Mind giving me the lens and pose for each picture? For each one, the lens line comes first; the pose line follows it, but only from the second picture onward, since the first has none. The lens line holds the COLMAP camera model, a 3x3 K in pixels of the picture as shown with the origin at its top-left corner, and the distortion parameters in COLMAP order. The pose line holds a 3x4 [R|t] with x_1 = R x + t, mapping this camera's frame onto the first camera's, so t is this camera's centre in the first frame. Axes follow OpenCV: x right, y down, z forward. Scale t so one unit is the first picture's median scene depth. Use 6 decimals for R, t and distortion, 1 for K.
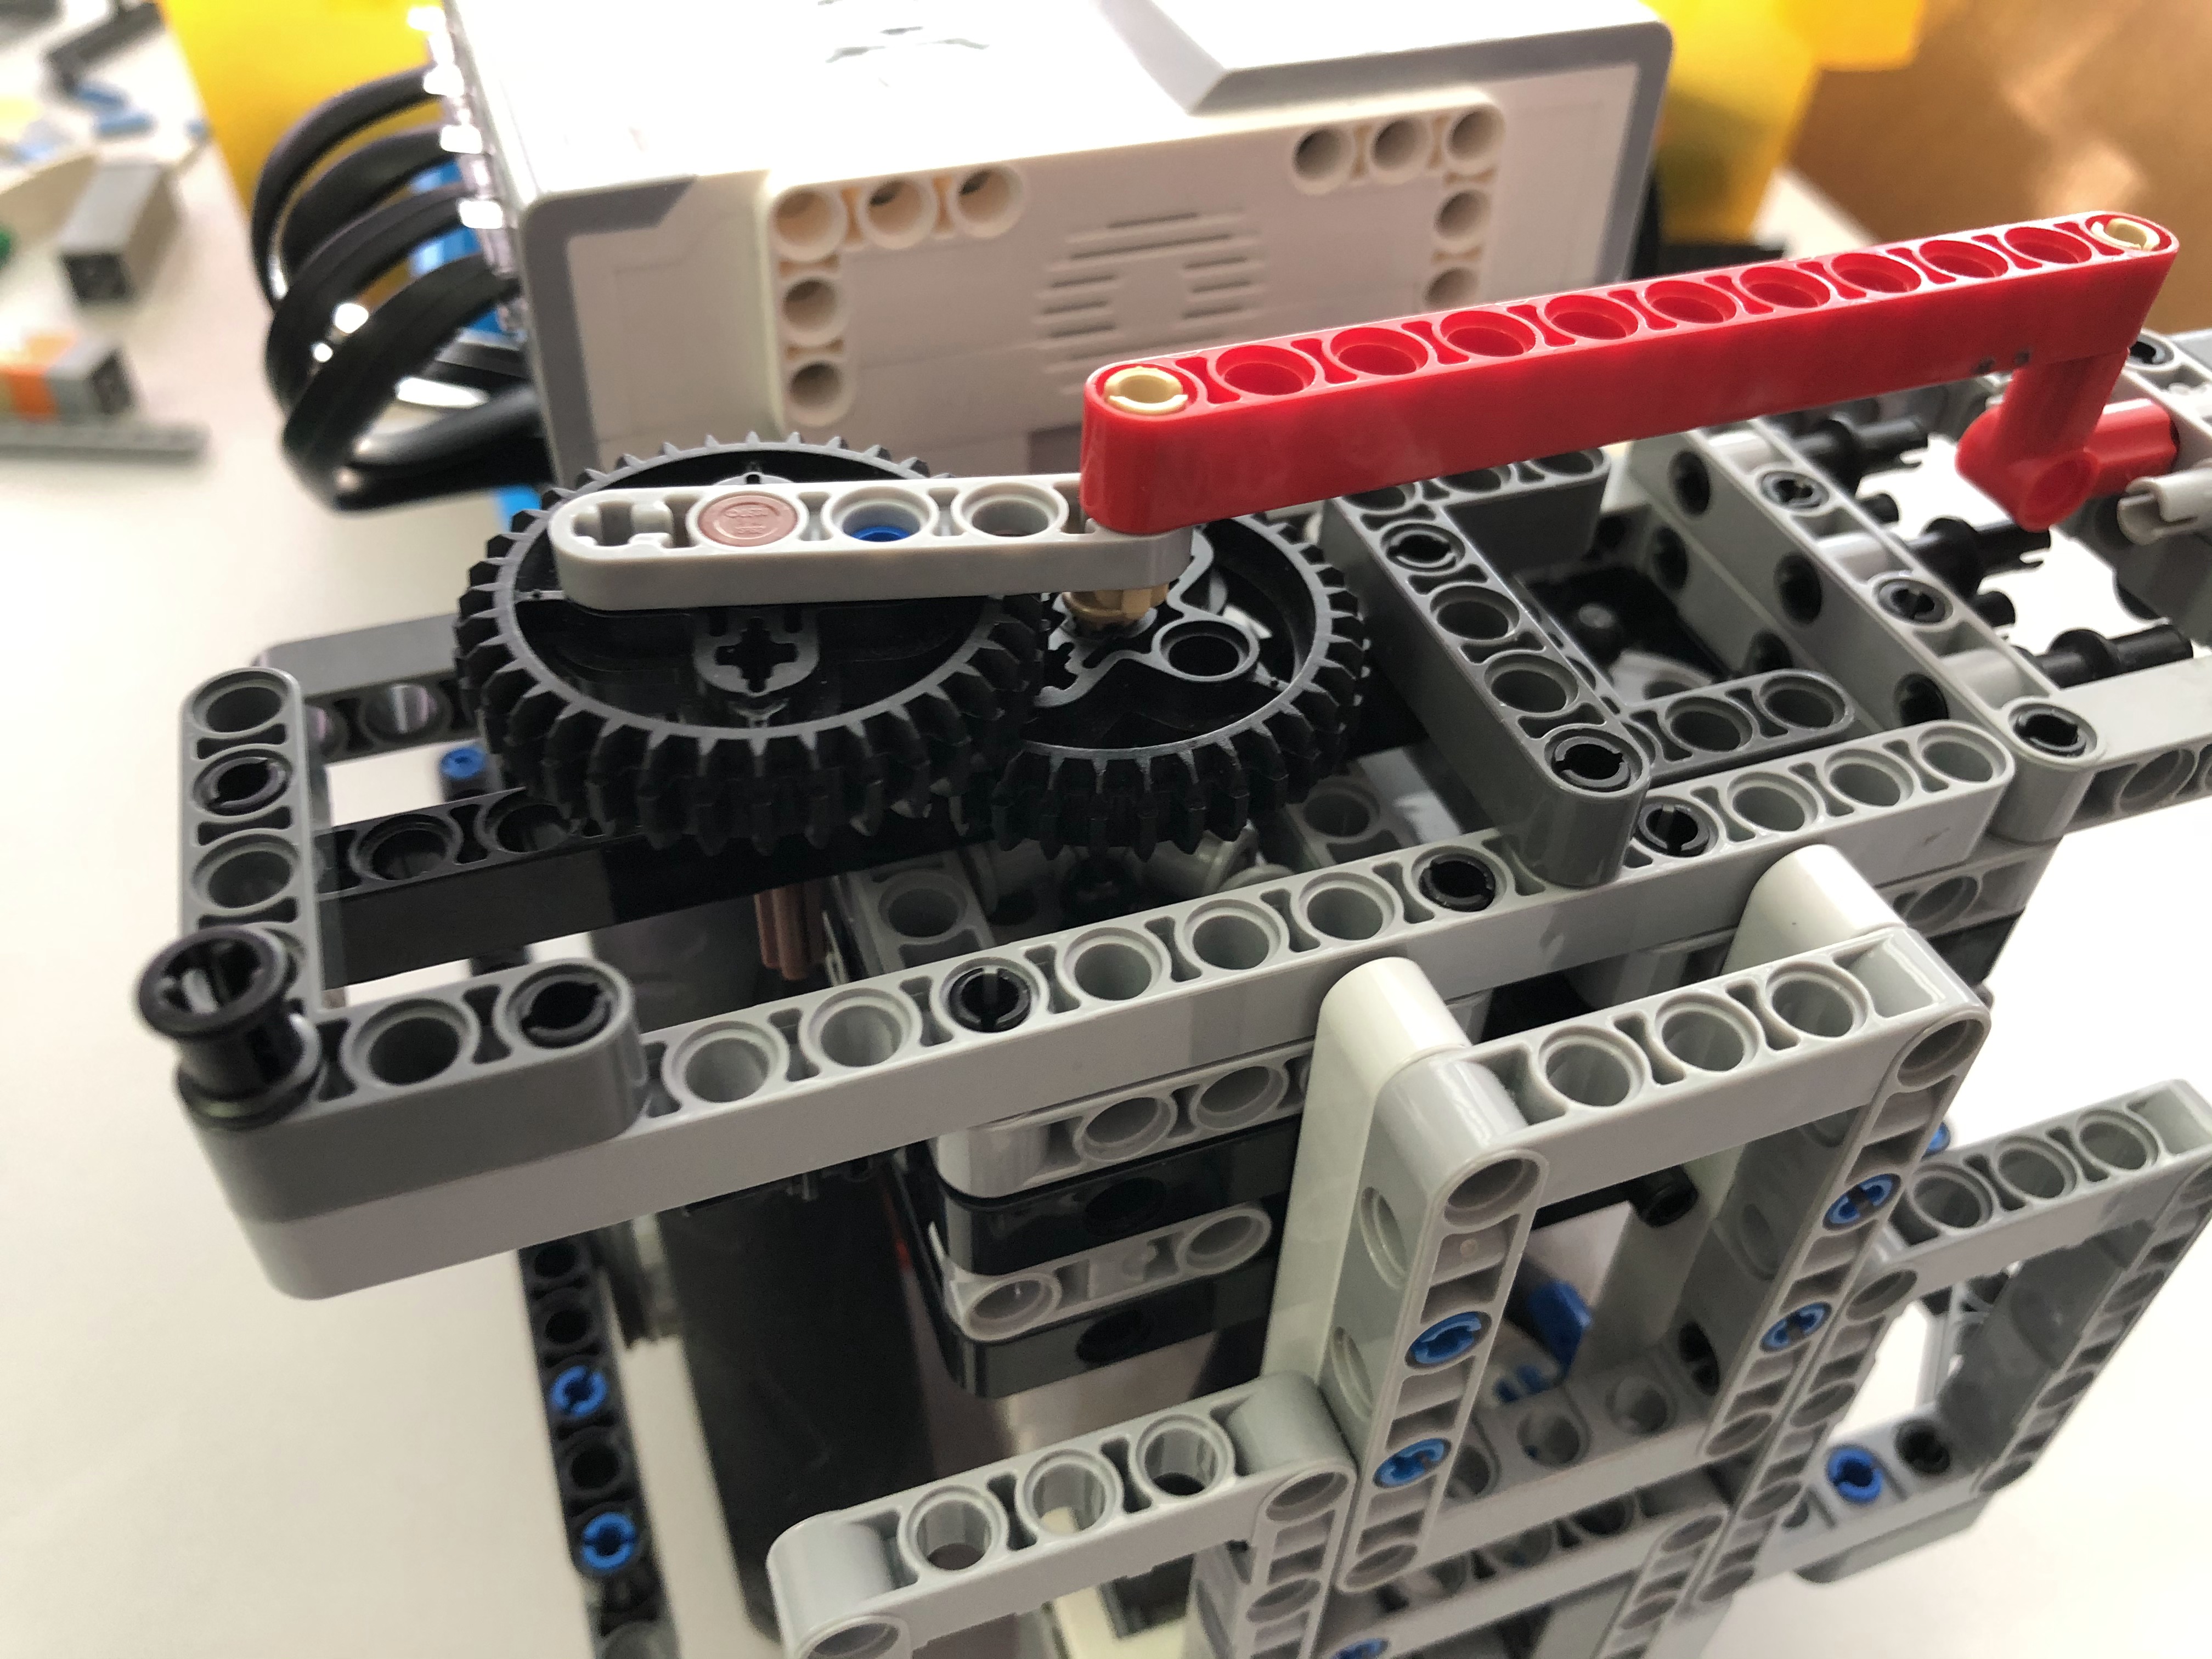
lens RADIAL K [[1864.7, 0, 1146.0], [0, 1864.7, 833.1], [0, 0, 1]] dist [0.028002, 0.000946]
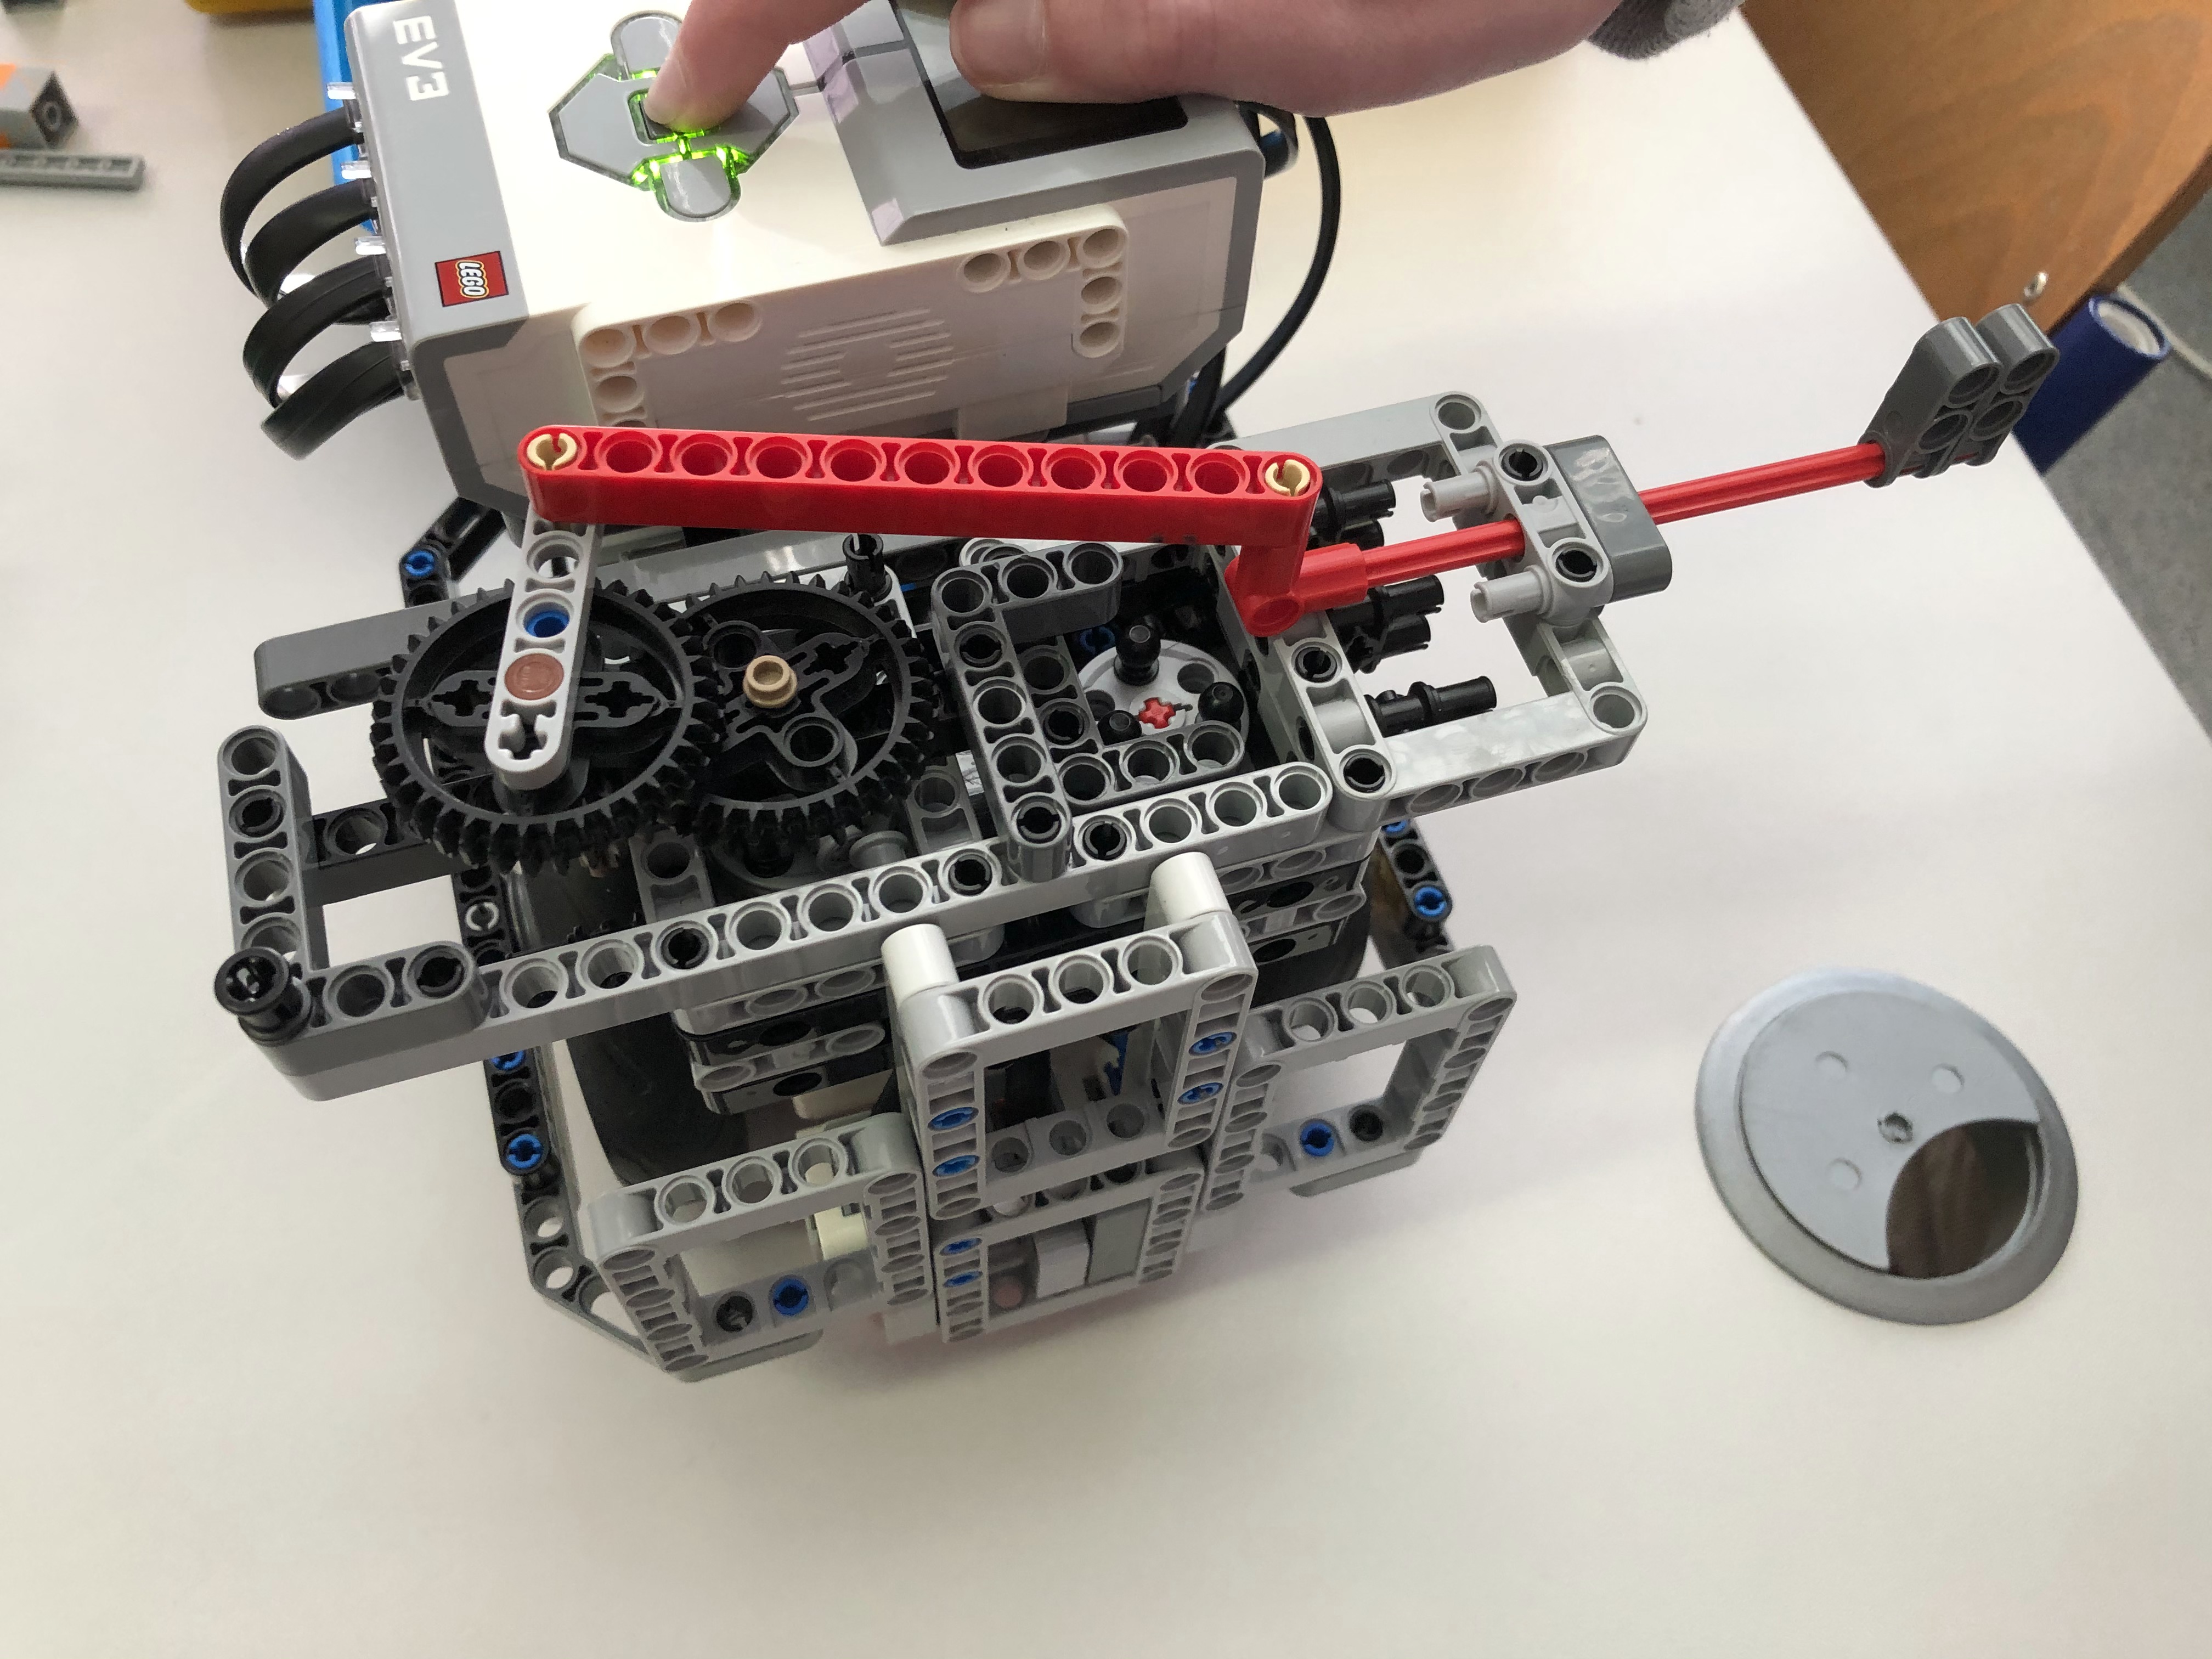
lens RADIAL K [[1814.3, 0, 1106.0], [0, 1814.3, 829.5], [0, 0, 1]] dist [0.095835, 0.001963]
pose [[0.998748, 0.046581, -0.018227, 0.306231], [-0.039801, 0.960774, 0.274462, -0.456797], [0.030297, -0.273393, 0.961425, -0.575687]]
